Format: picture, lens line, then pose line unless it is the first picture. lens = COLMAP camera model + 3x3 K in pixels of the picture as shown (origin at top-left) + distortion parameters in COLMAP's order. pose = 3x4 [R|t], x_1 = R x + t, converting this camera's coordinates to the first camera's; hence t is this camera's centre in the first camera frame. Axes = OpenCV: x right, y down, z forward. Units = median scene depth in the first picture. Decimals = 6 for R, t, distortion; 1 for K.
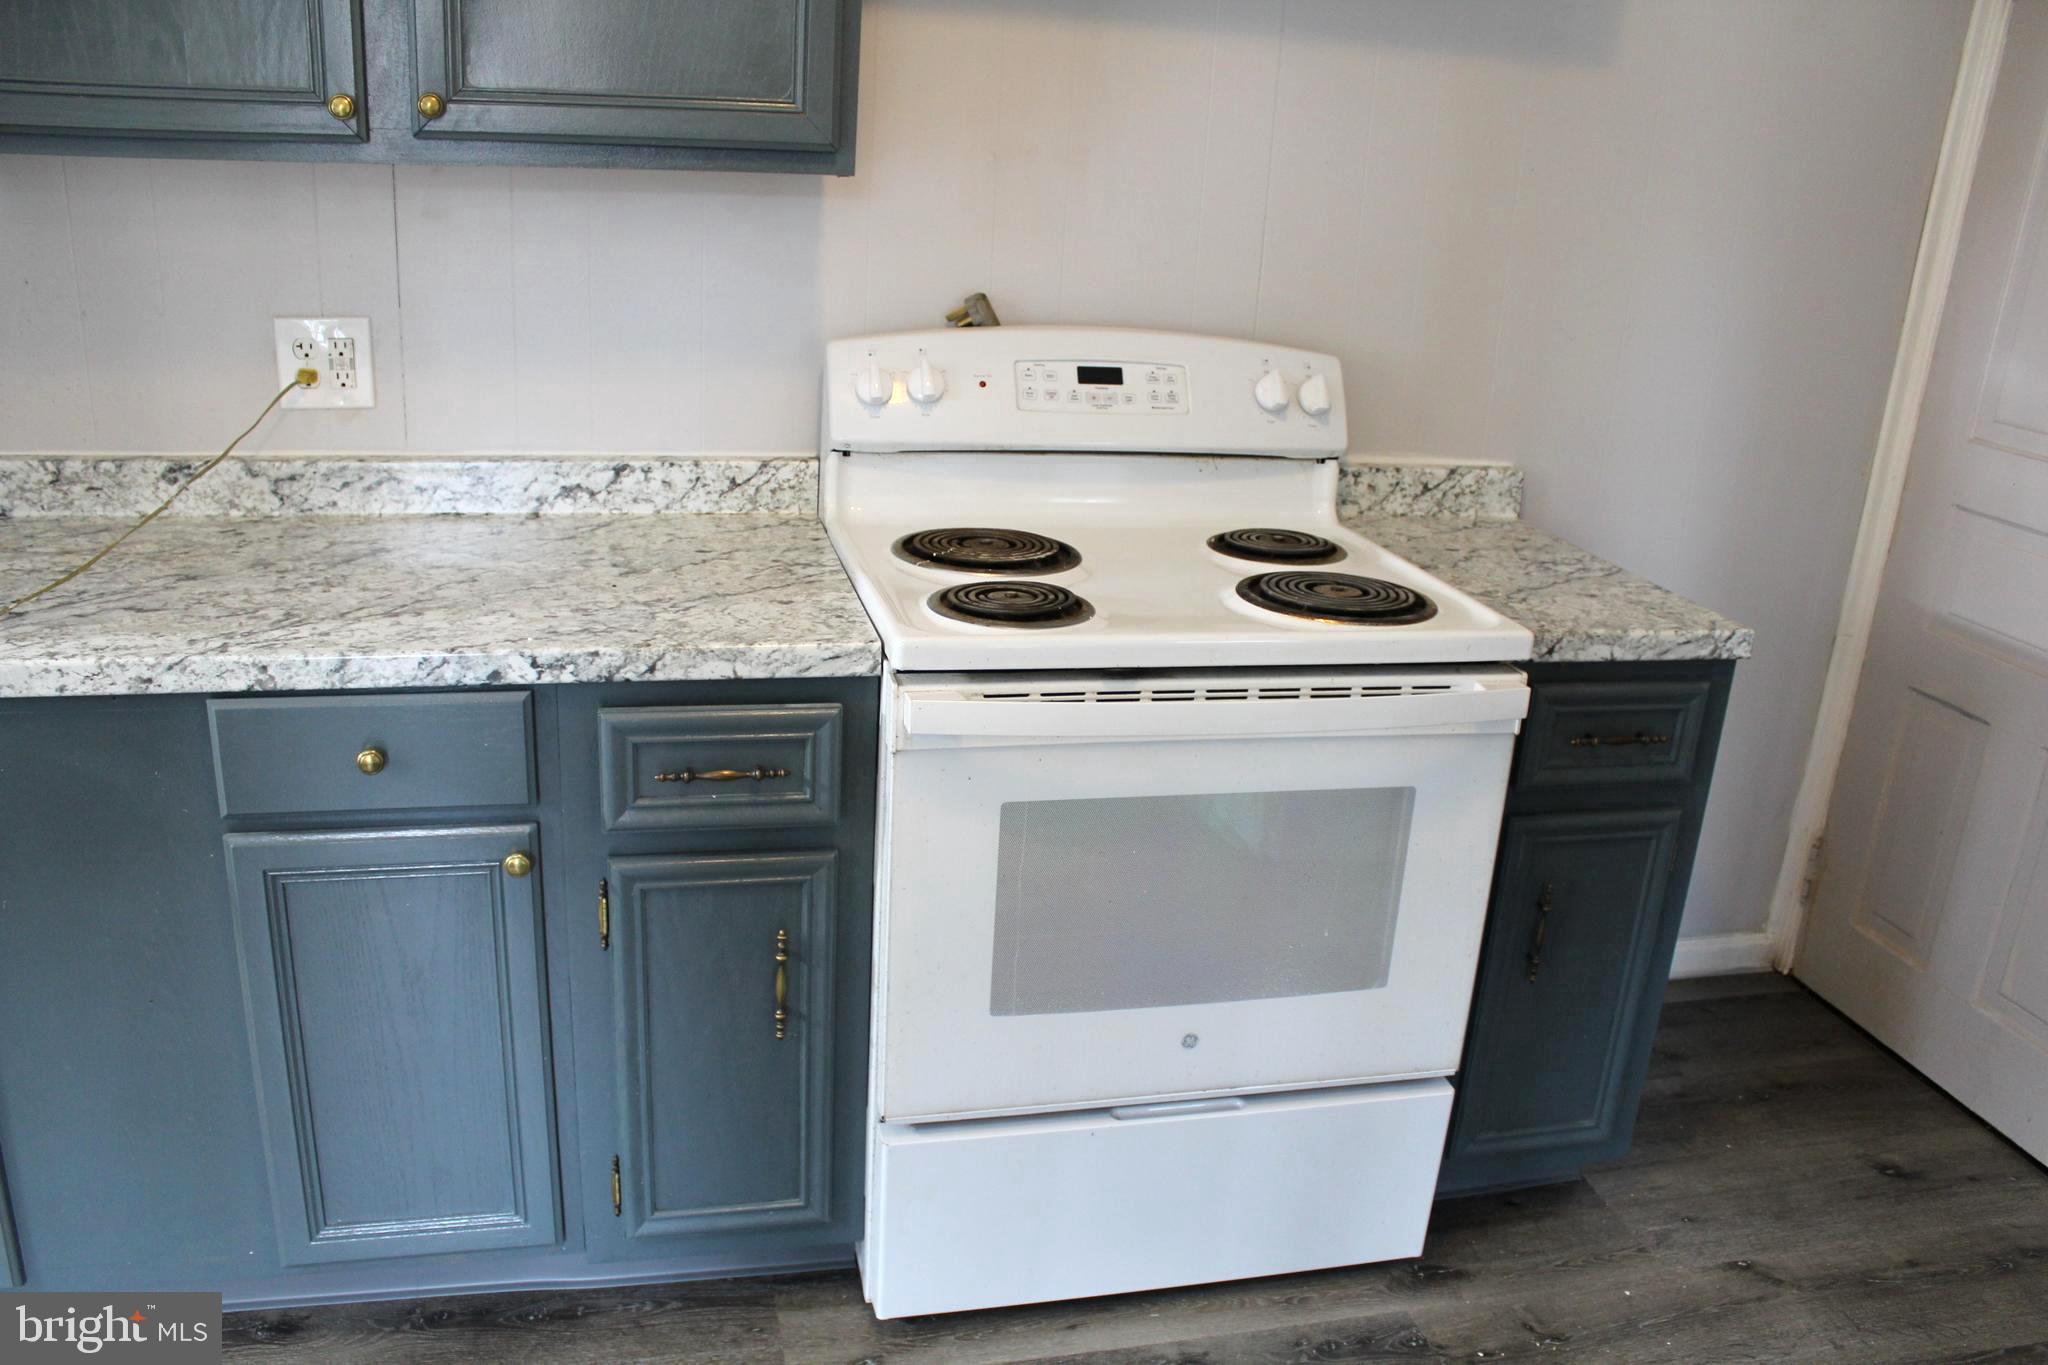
lens RADIAL K [[1689.6, 0, 1018.8], [0, 1689.6, 743.8], [0, 0, 1]] dist [-0.187053, 0.157321]
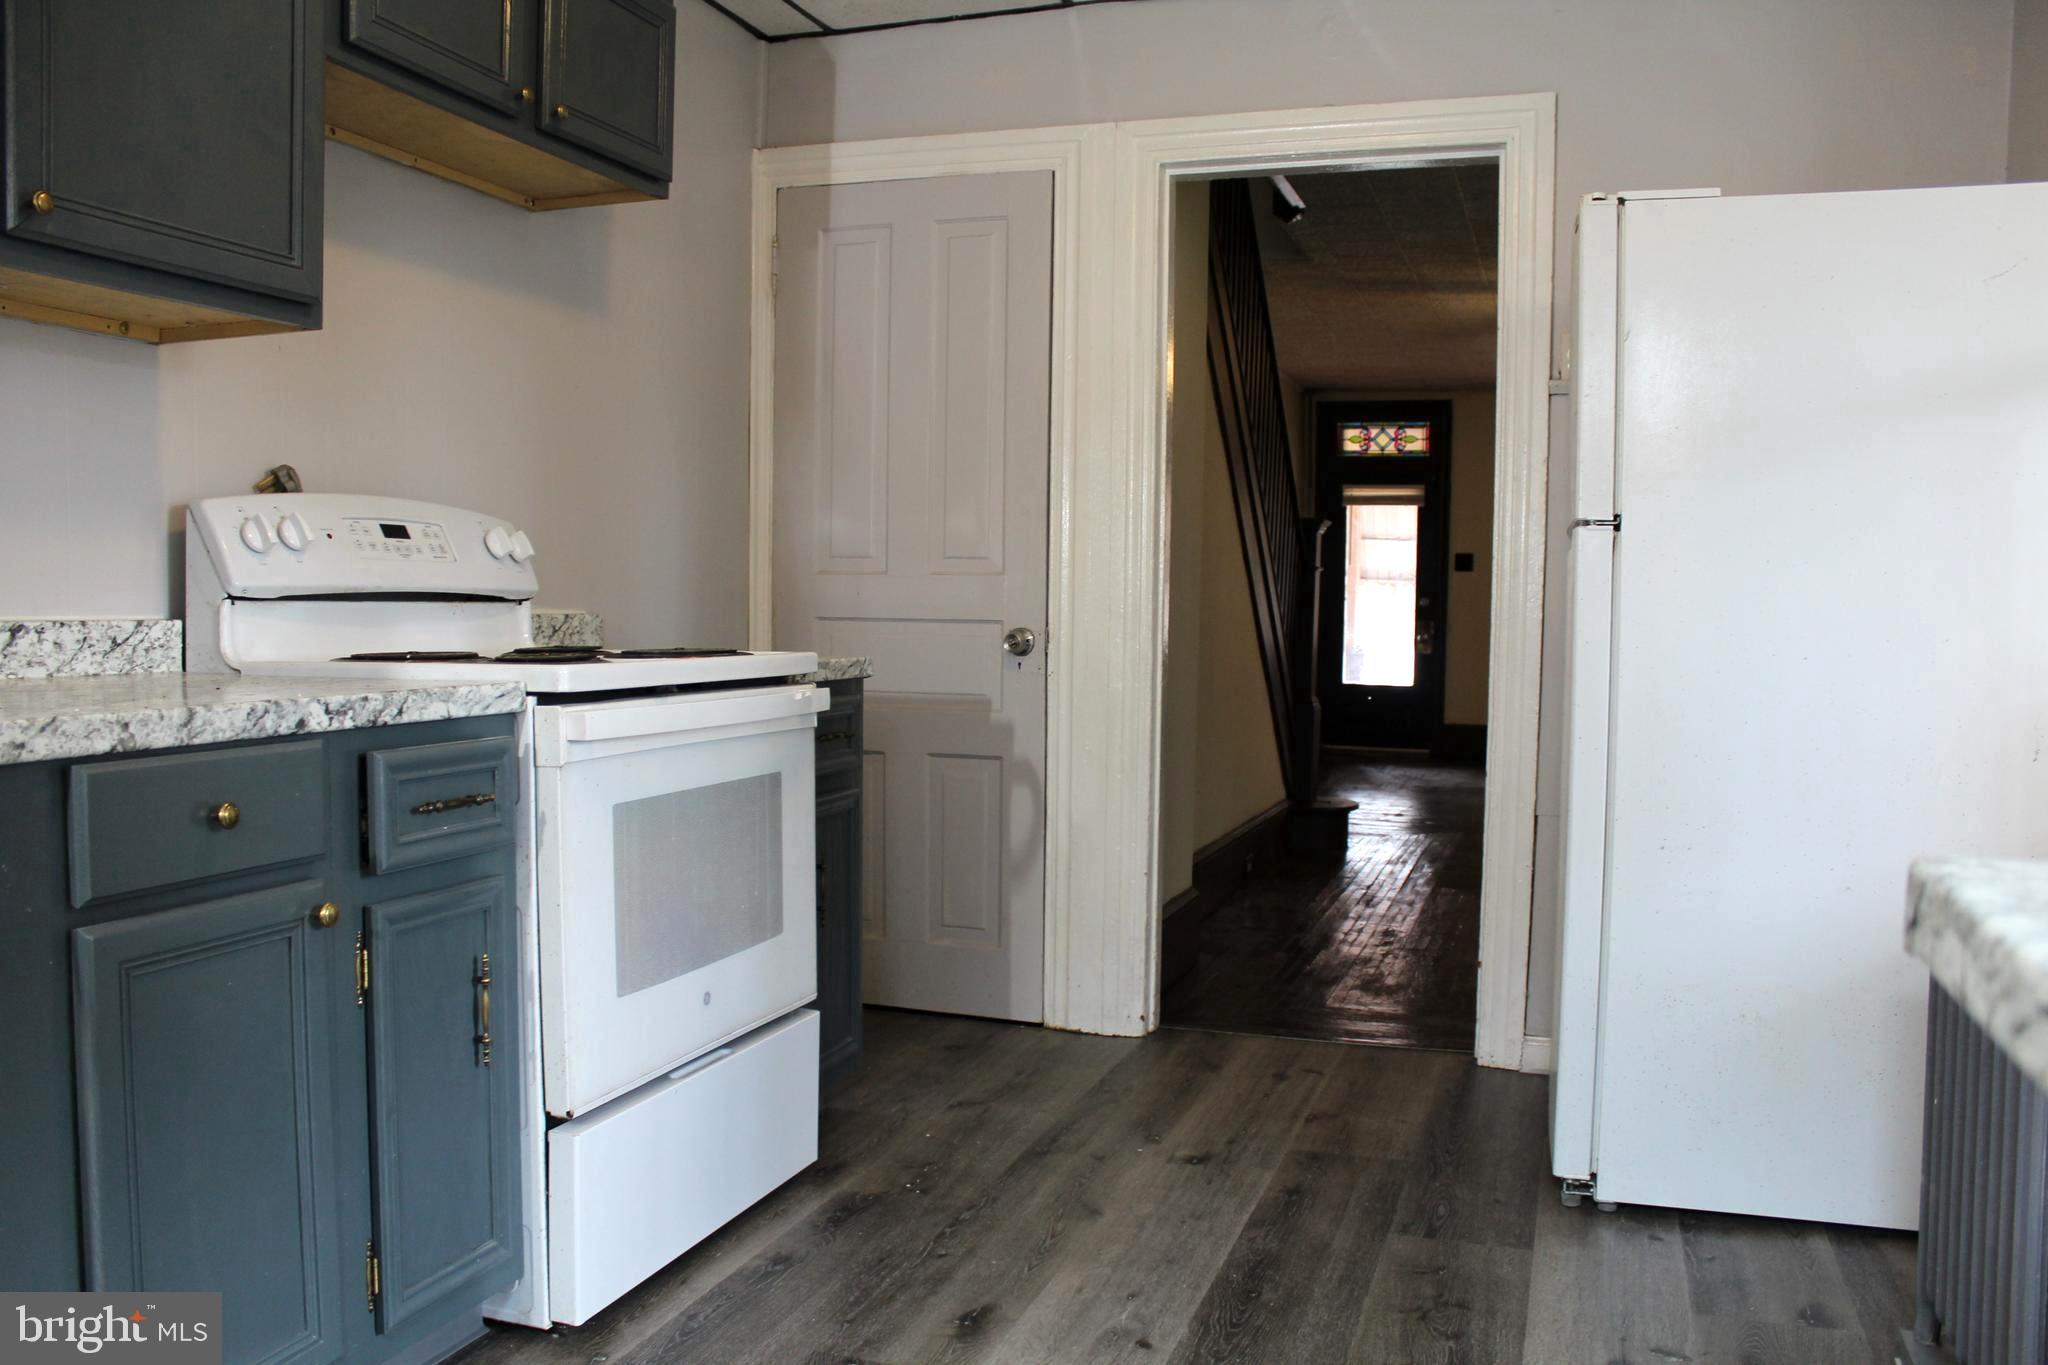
lens RADIAL K [[1689.6, 0, 1018.8], [0, 1689.6, 743.8], [0, 0, 1]] dist [-0.187053, 0.157321]
pose [[0.522549, -0.116586, 0.844601, -0.933506], [0.316464, 0.946364, -0.065161, 0.176202], [-0.791703, 0.301336, 0.531416, 0.108299]]
